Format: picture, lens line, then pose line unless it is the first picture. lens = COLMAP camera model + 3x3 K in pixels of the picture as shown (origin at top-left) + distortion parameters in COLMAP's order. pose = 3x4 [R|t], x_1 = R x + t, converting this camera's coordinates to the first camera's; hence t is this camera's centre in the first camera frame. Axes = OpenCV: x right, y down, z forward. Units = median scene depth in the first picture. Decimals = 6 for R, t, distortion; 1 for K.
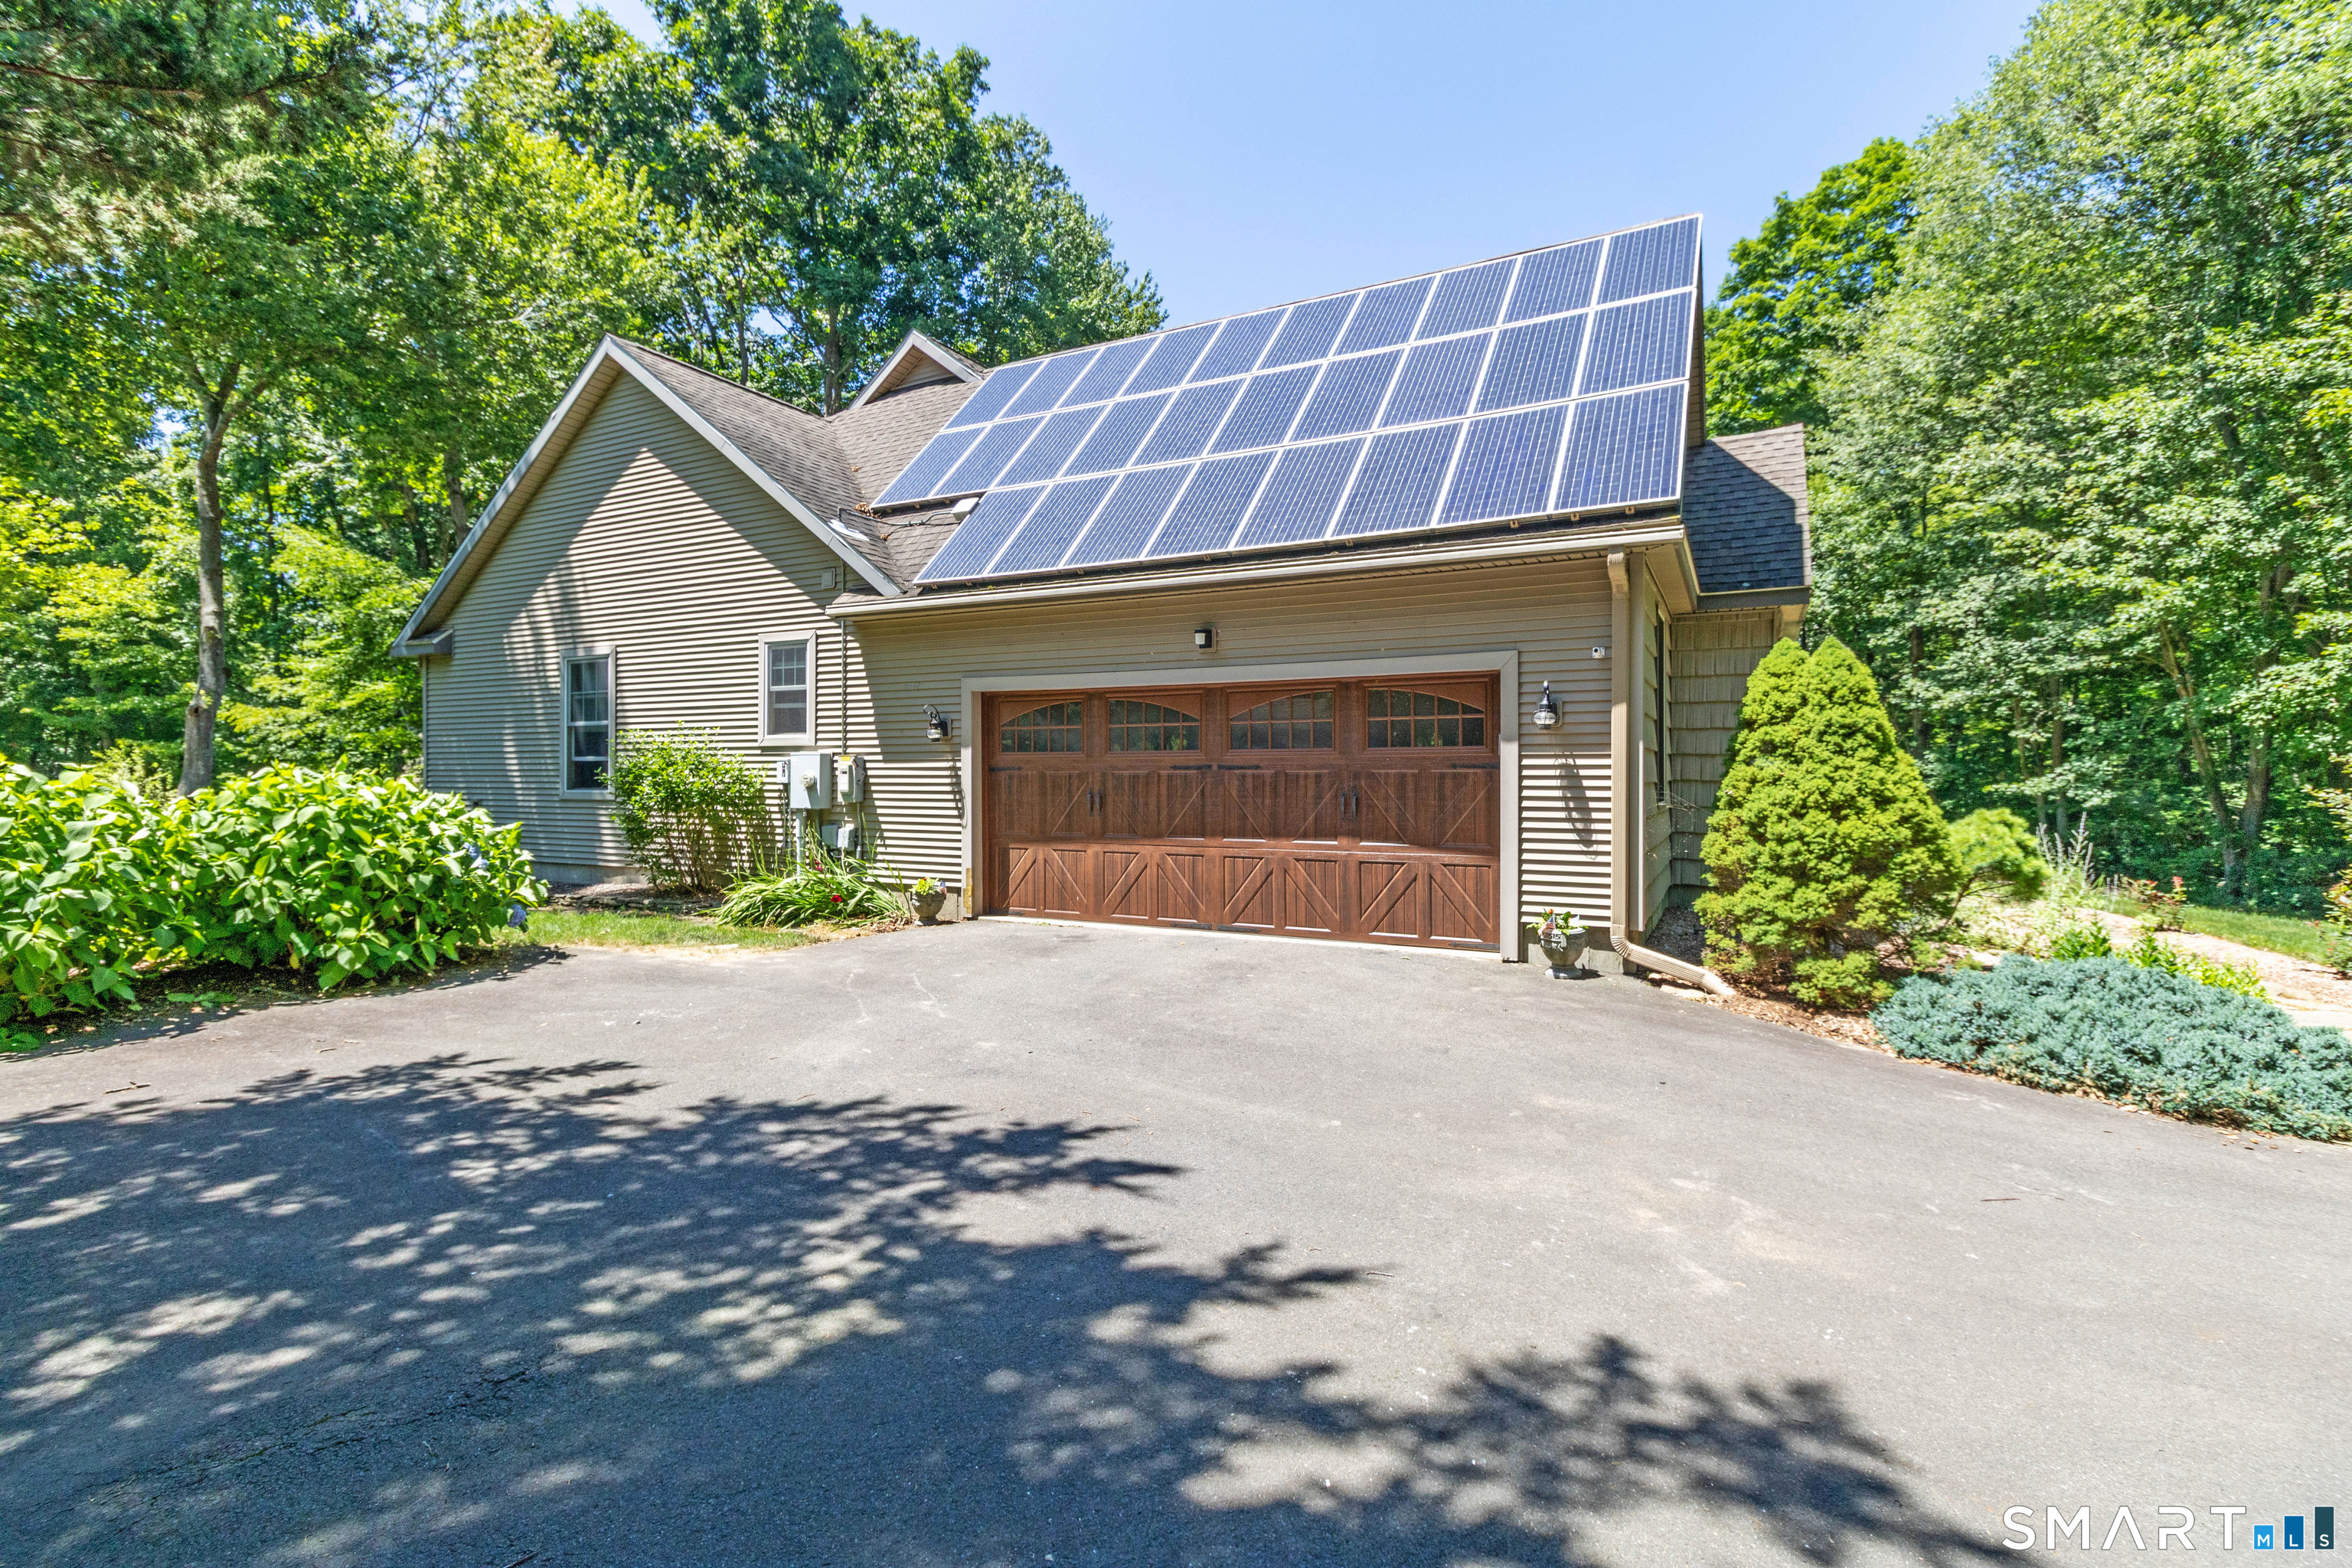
lens RADIAL K [[1074.6, 0, 1185.7], [0, 1074.6, 775.6], [0, 0, 1]] dist [0.002668, 0.001033]
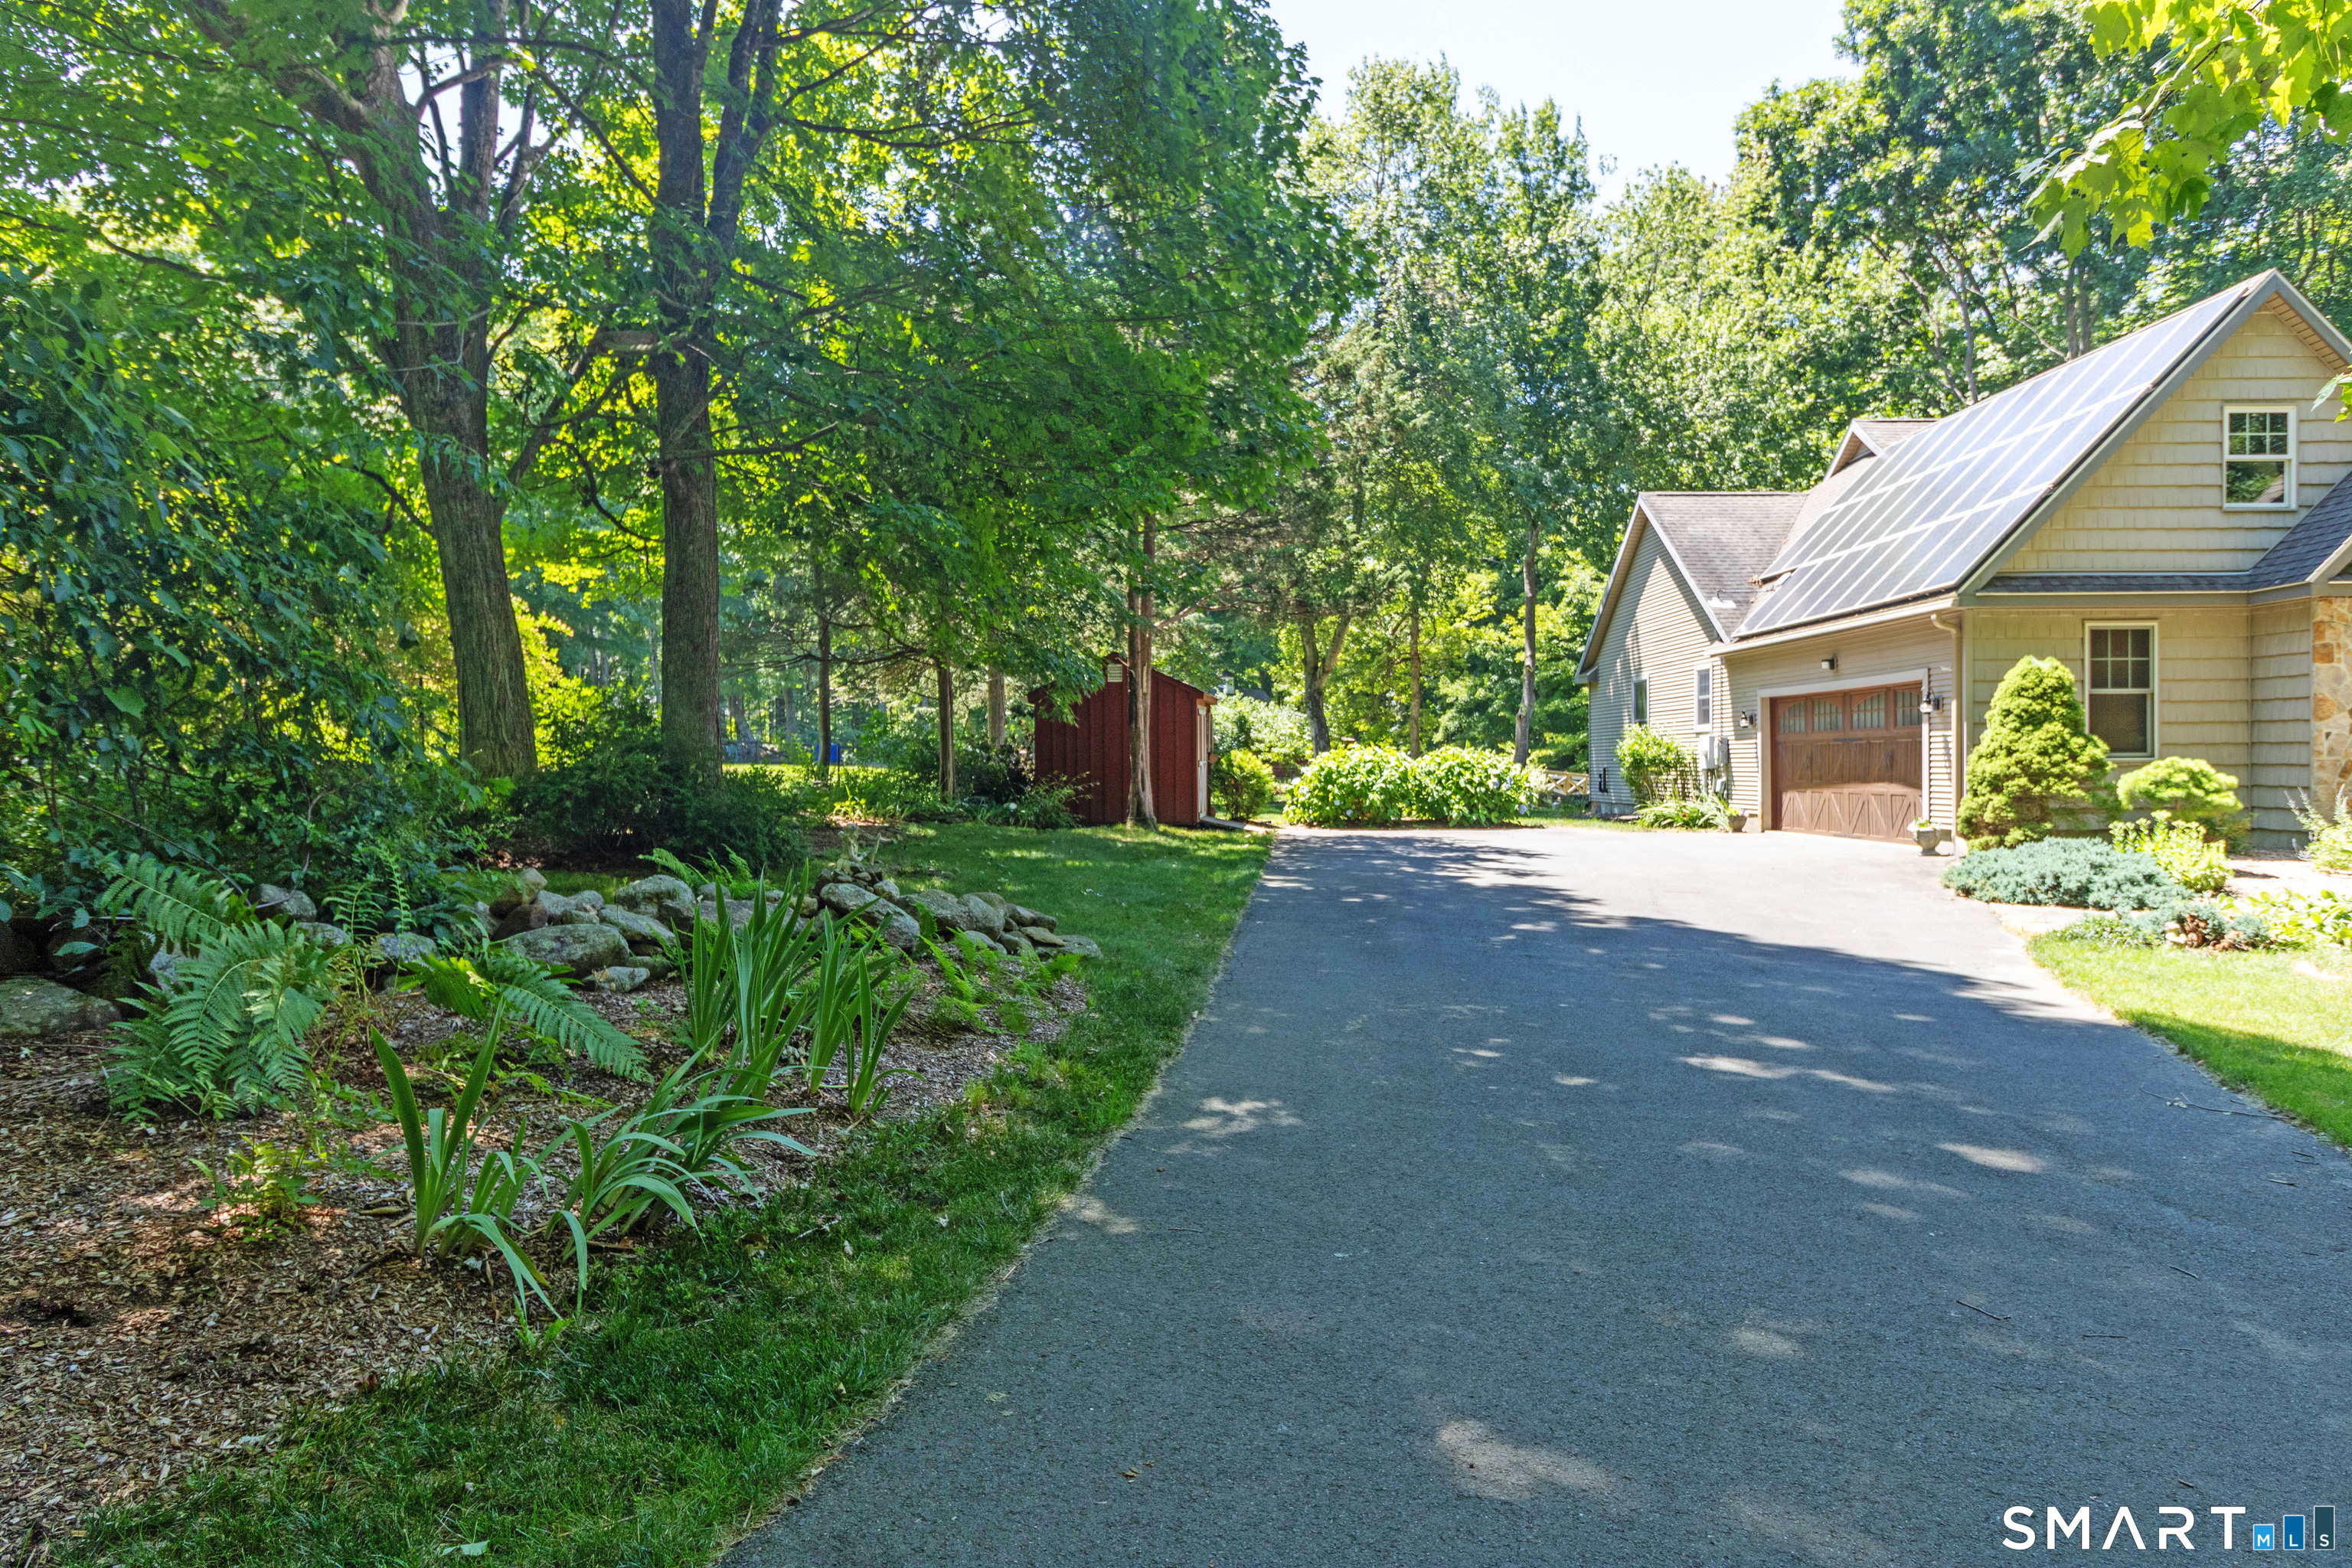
lens RADIAL K [[1416.6, 0, 1176.0], [0, 1416.6, 784.0], [0, 0, 1]] dist [-0.000940, -0.000104]
pose [[0.464891, 0.005207, -0.885353, 1.320451], [0.008690, 0.999908, 0.010444, 0.026651], [0.885325, -0.012549, 0.464802, -0.835785]]
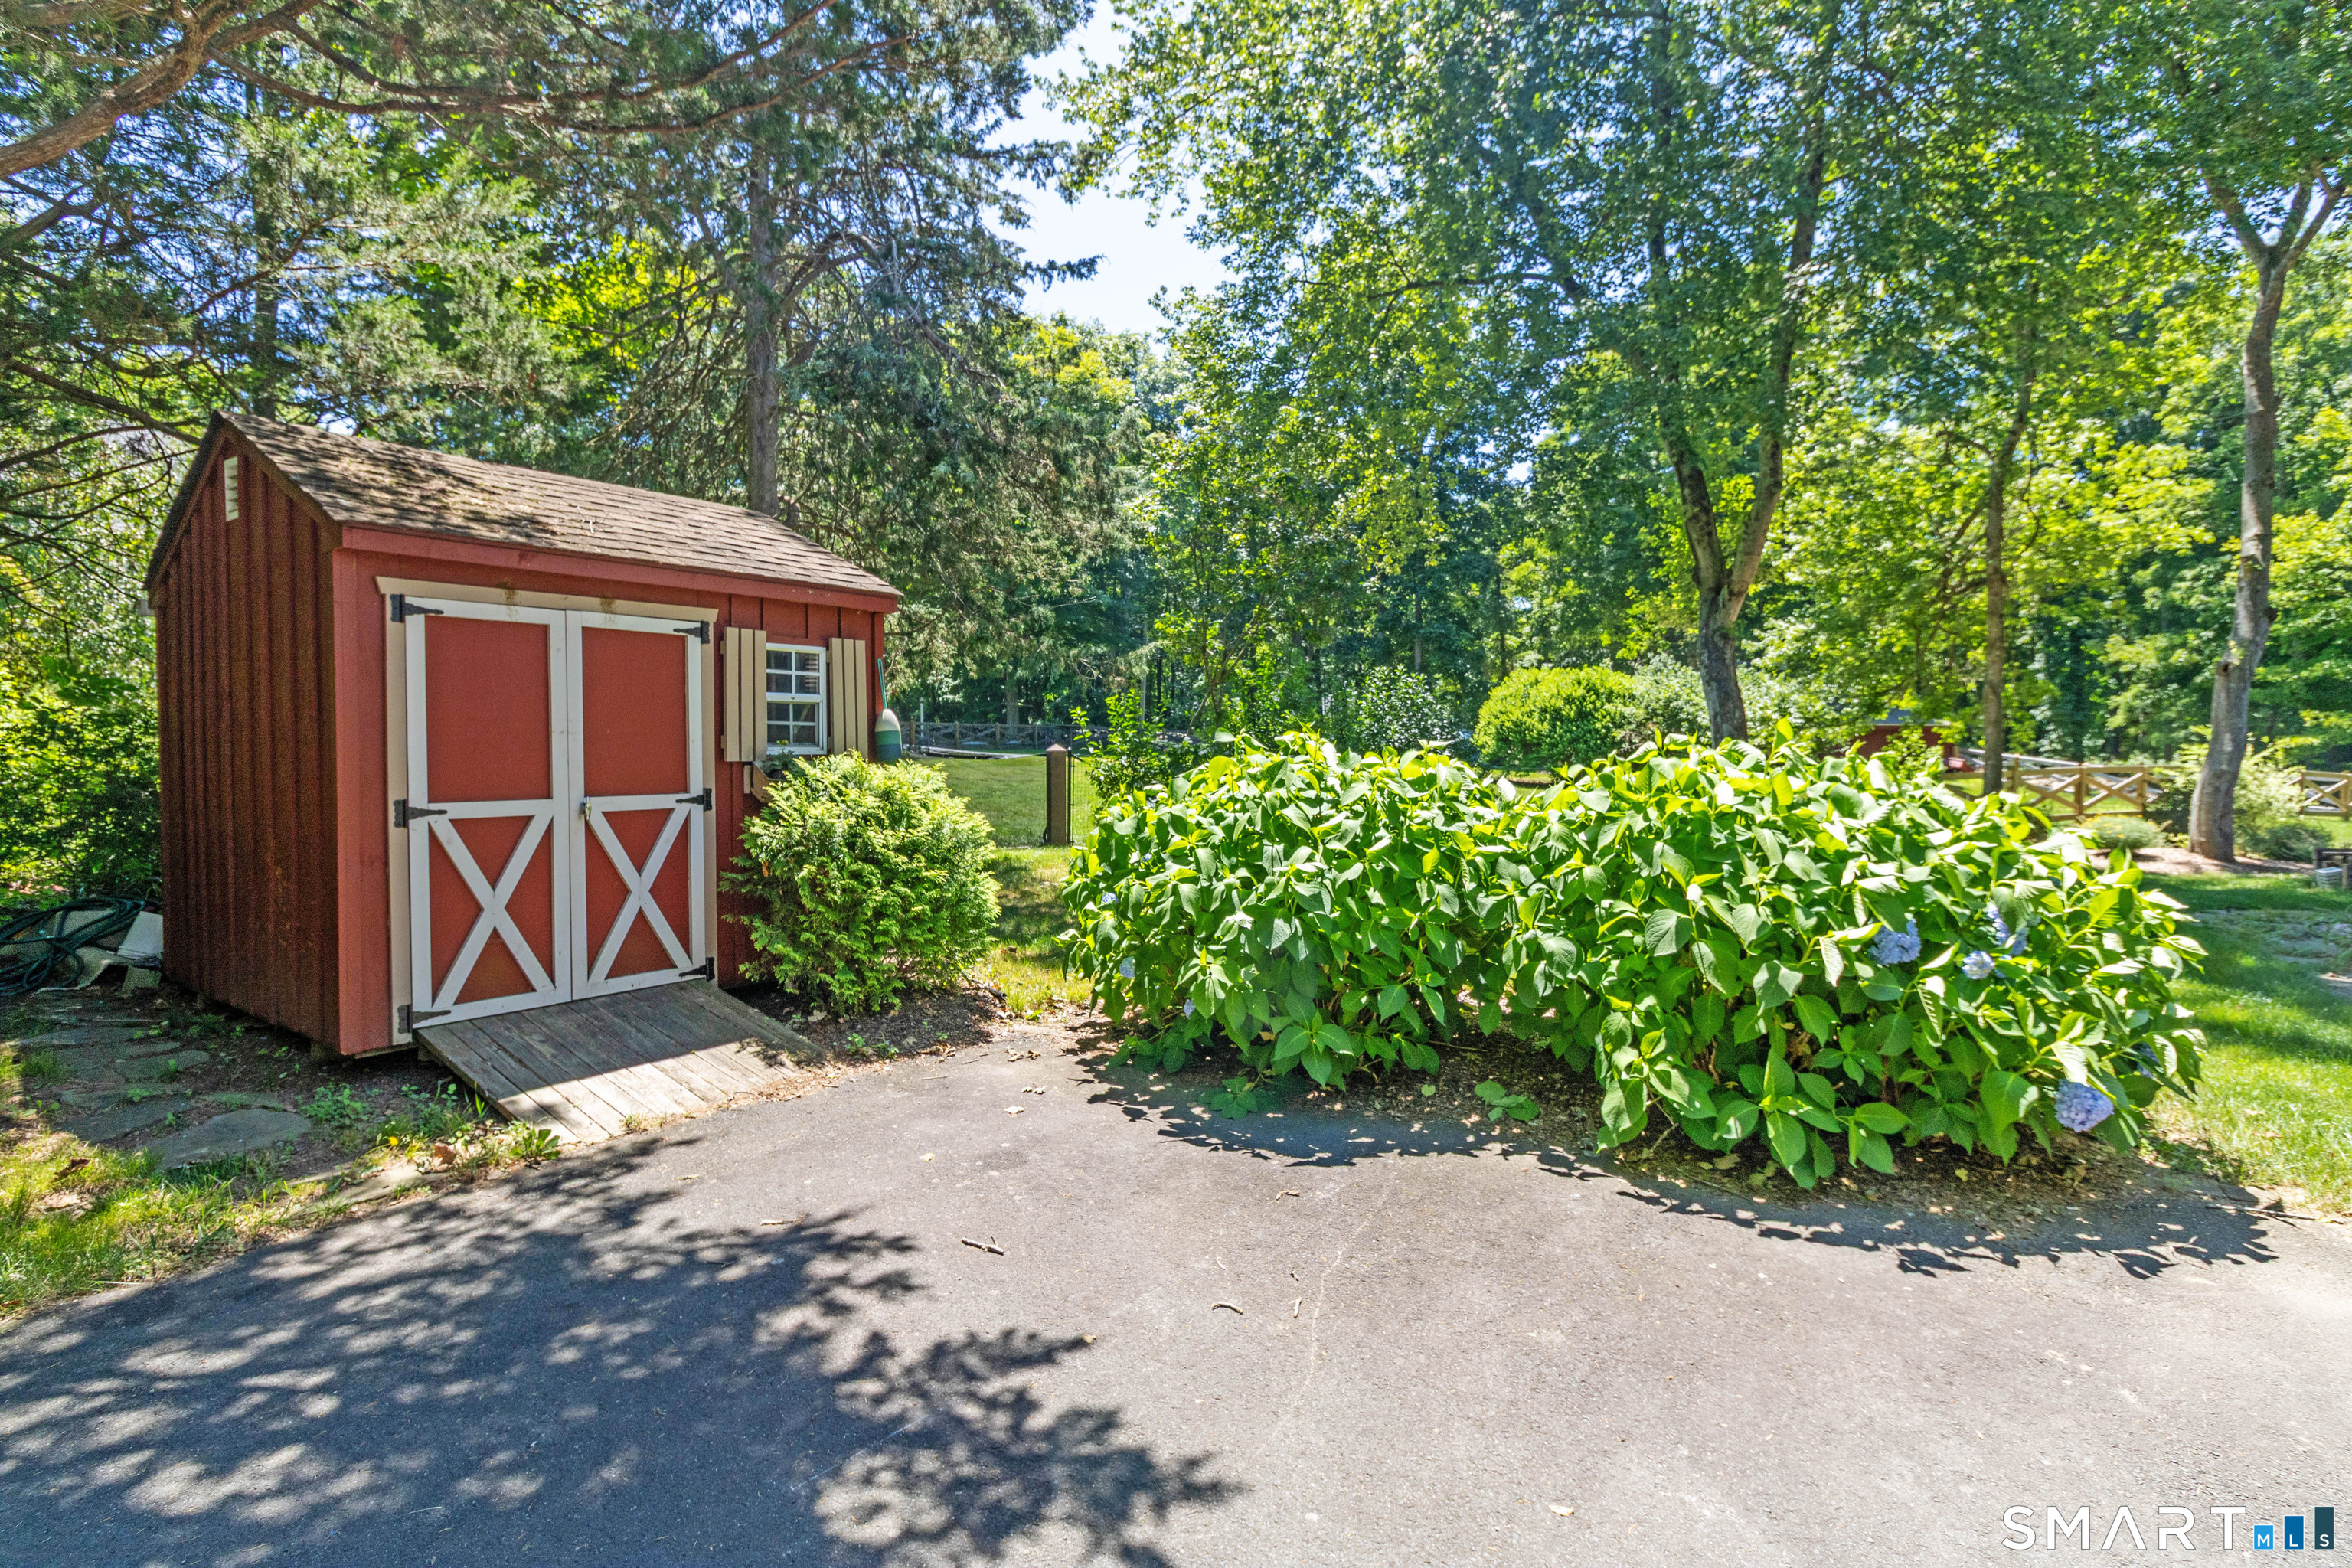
lens RADIAL K [[1140.2, 0, 1189.8], [0, 1140.2, 779.6], [0, 0, 1]] dist [0.000413, -0.007660]
pose [[-0.040174, 0.013062, -0.999107, -0.132615], [0.011312, 0.999856, 0.012617, -0.000024], [0.999129, -0.010795, -0.040316, 0.501201]]
